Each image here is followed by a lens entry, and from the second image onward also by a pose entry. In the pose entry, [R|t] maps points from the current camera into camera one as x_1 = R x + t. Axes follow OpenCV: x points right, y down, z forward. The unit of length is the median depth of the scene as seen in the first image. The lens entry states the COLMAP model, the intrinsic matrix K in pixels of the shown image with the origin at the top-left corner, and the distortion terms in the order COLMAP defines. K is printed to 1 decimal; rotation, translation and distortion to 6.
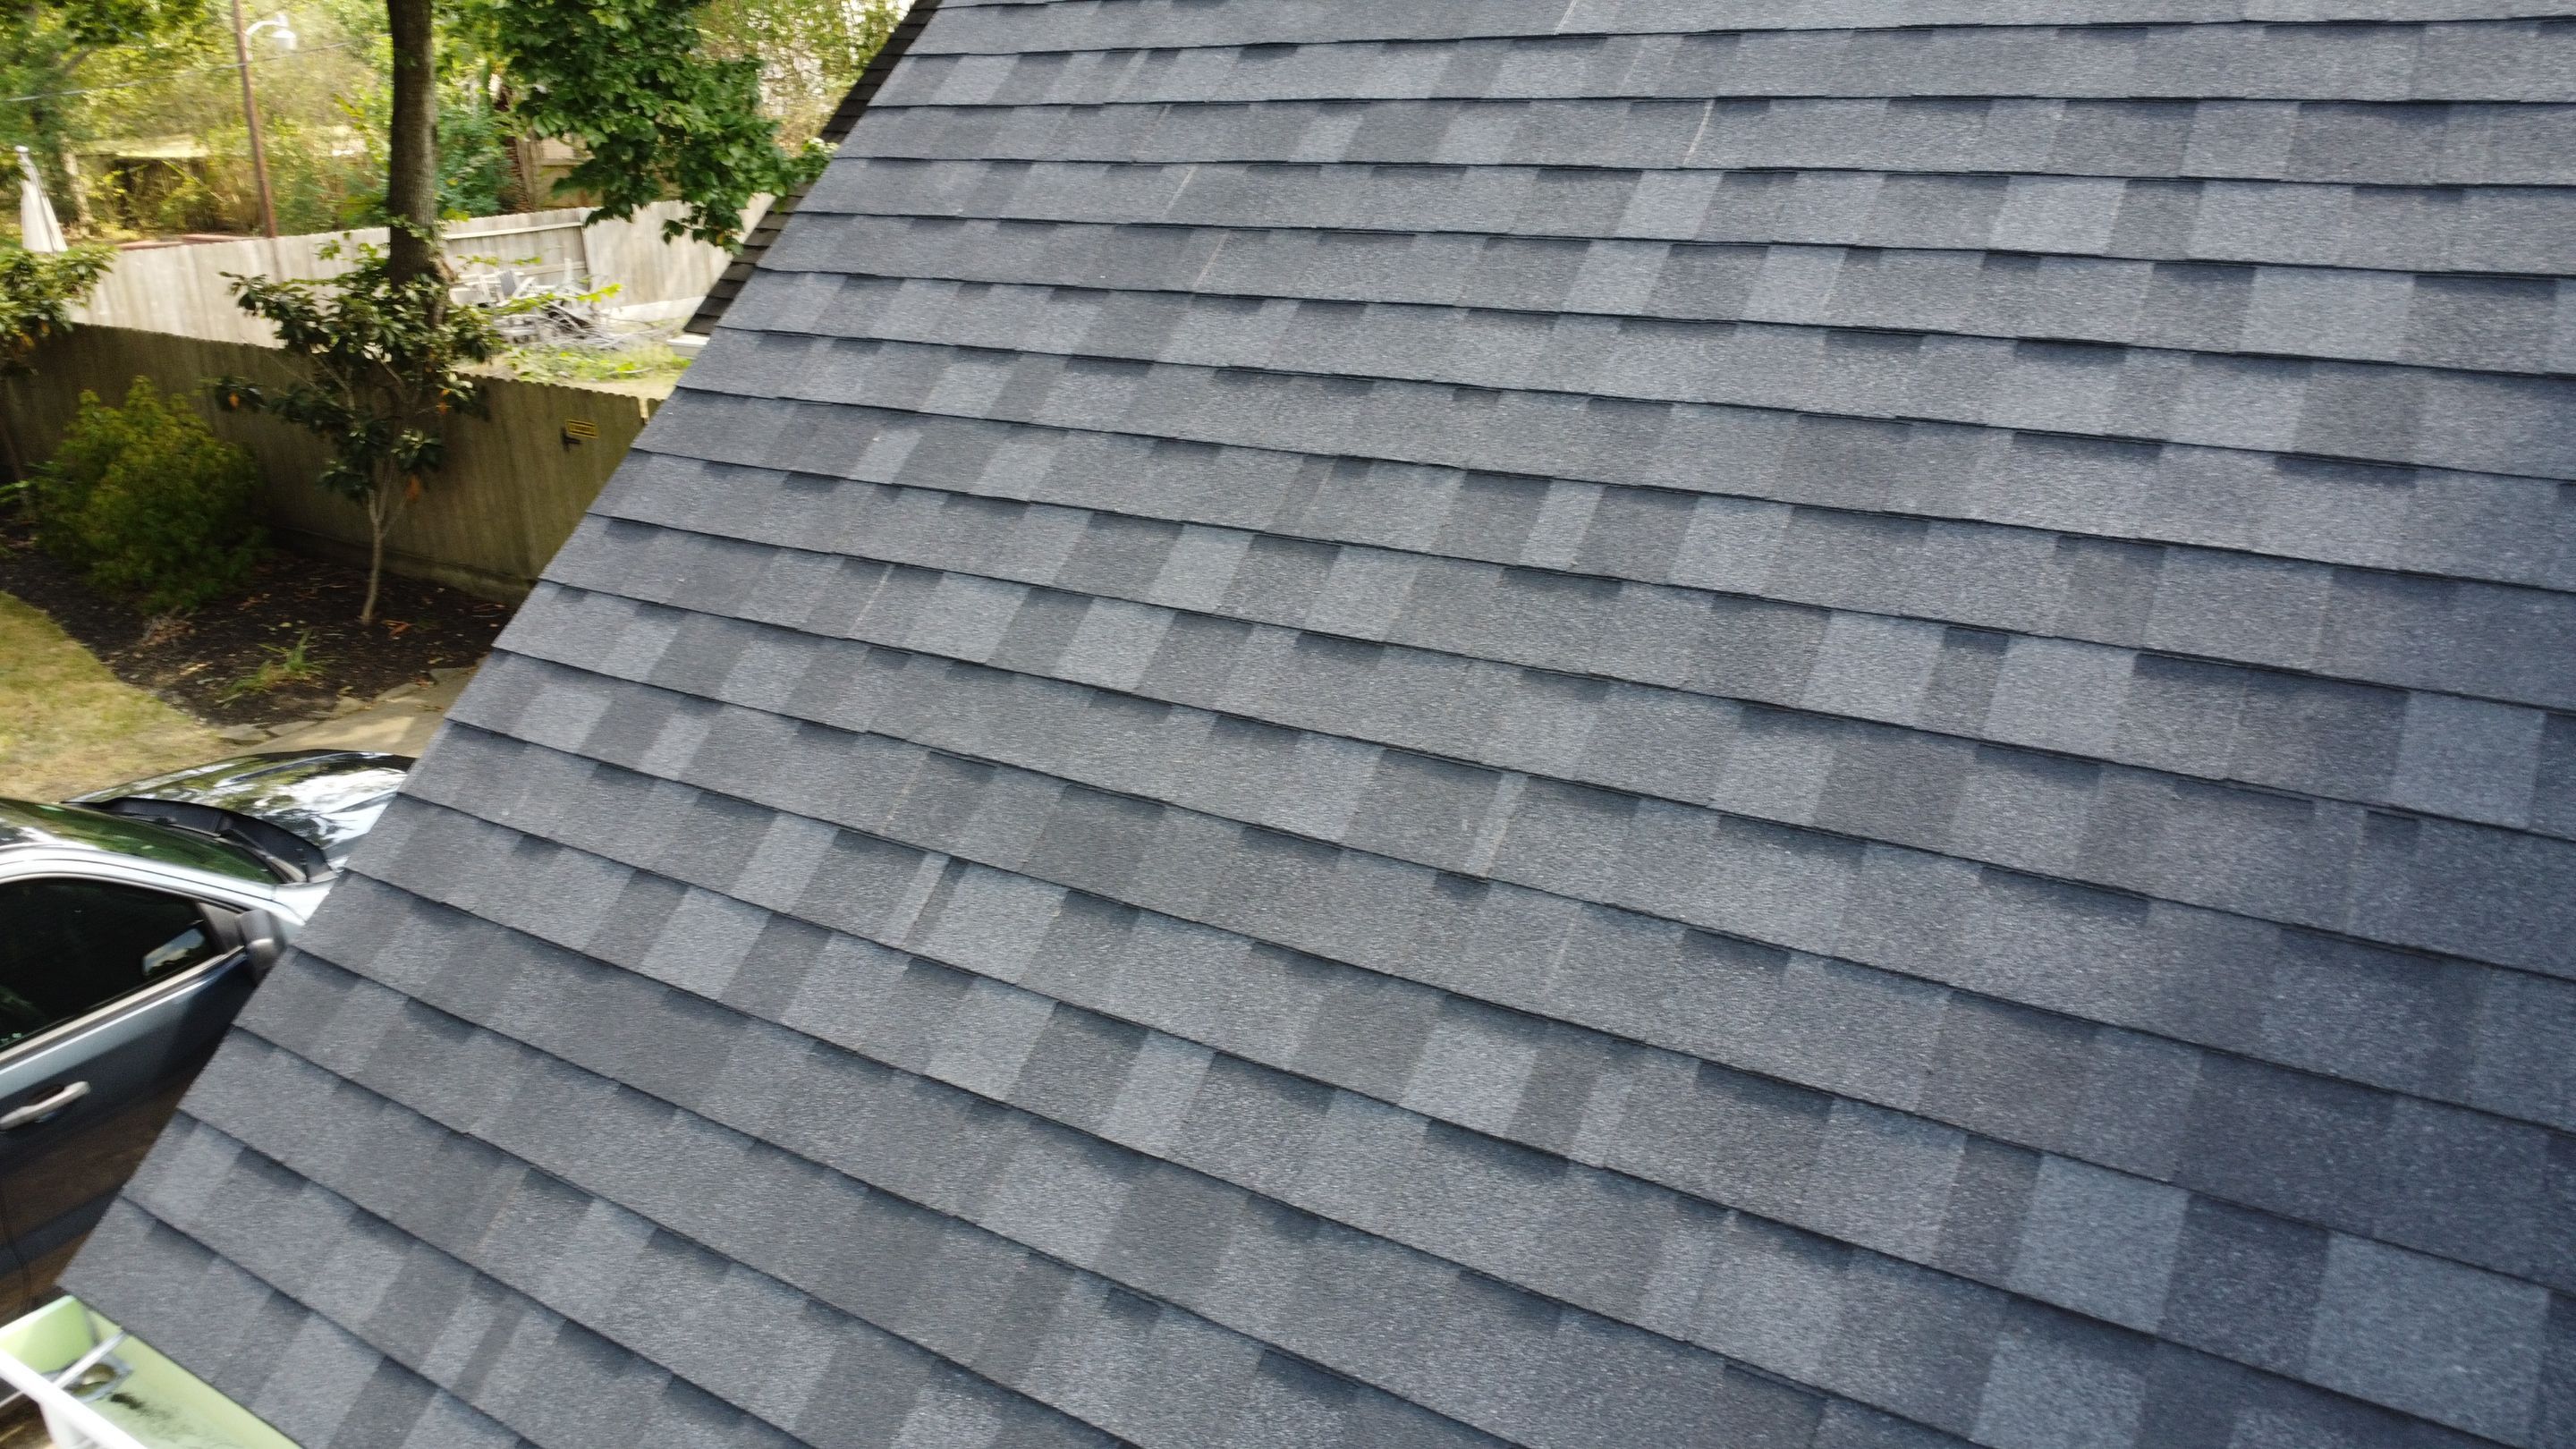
lens RADIAL K [[1869.9, 0, 1289.4], [0, 1869.9, 713.1], [0, 0, 1]] dist [-0.021435, -0.017630]
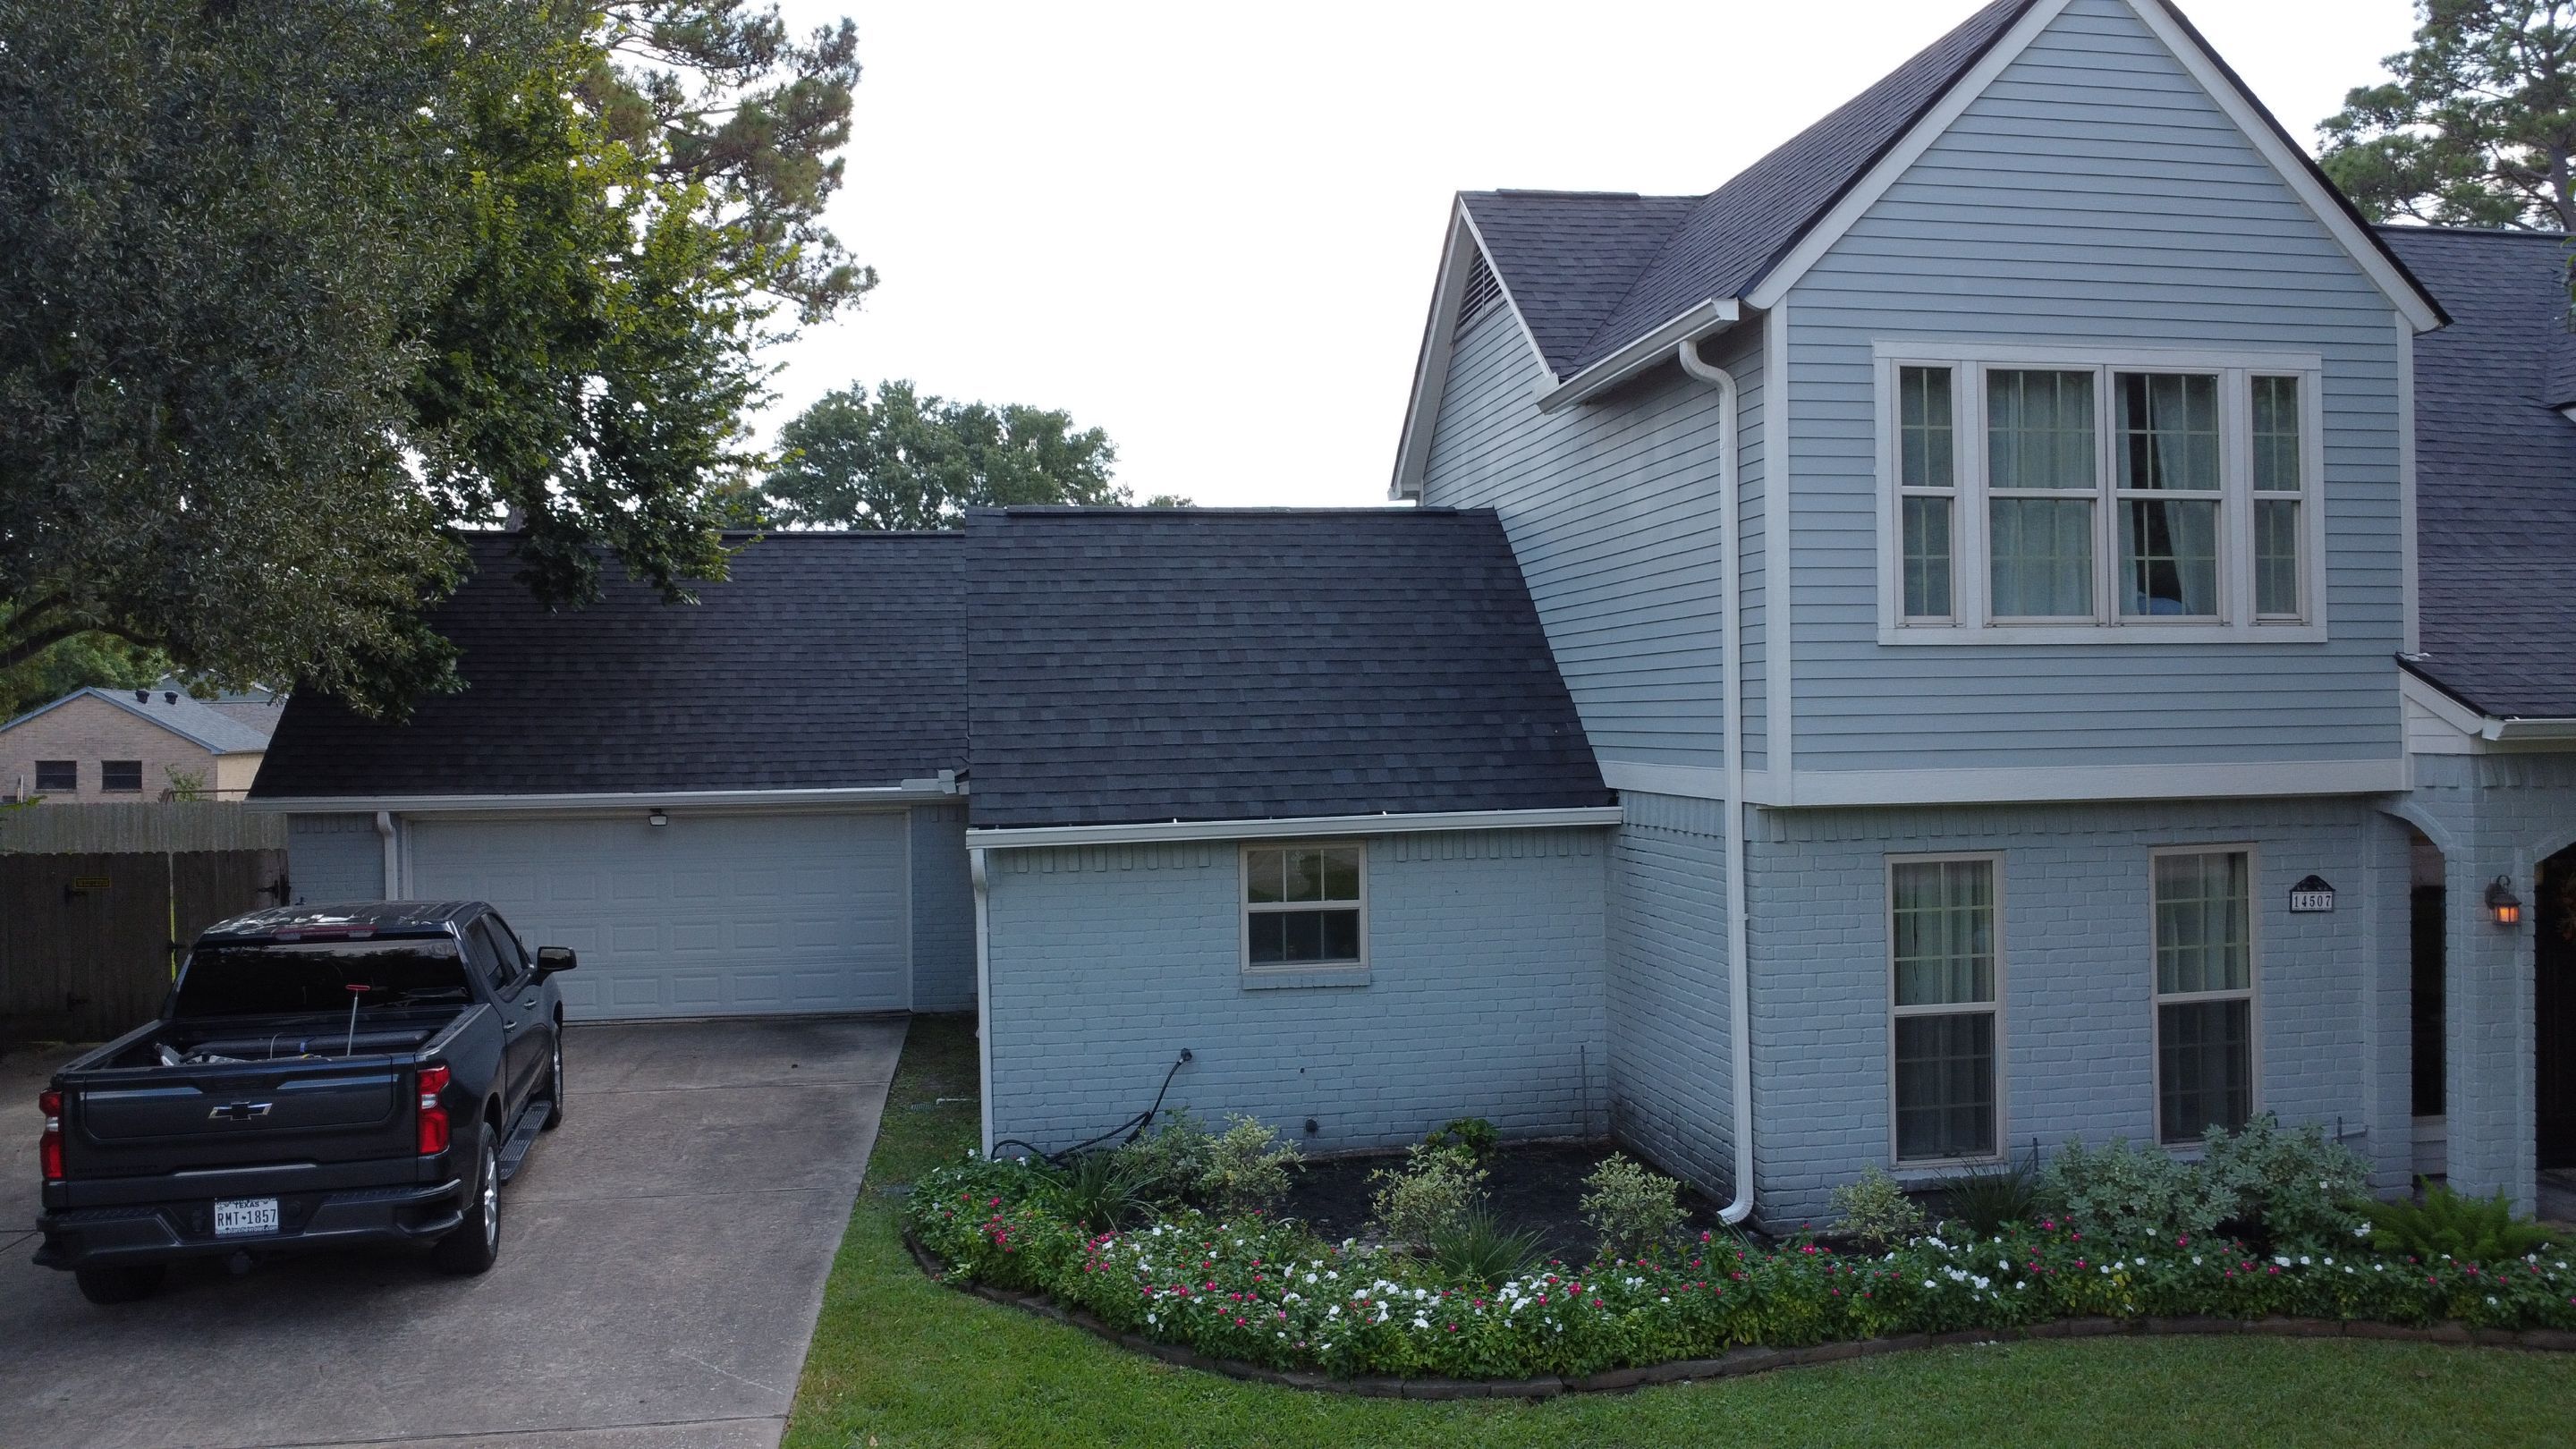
lens RADIAL K [[1869.9, 0, 1285.4], [0, 1869.9, 713.1], [0, 0, 1]] dist [-0.021435, -0.017630]
pose [[0.736591, 0.008905, 0.676280, -3.699292], [0.232374, 0.935711, -0.265418, 1.675749], [-0.635166, 0.352654, 0.687168, -3.036117]]
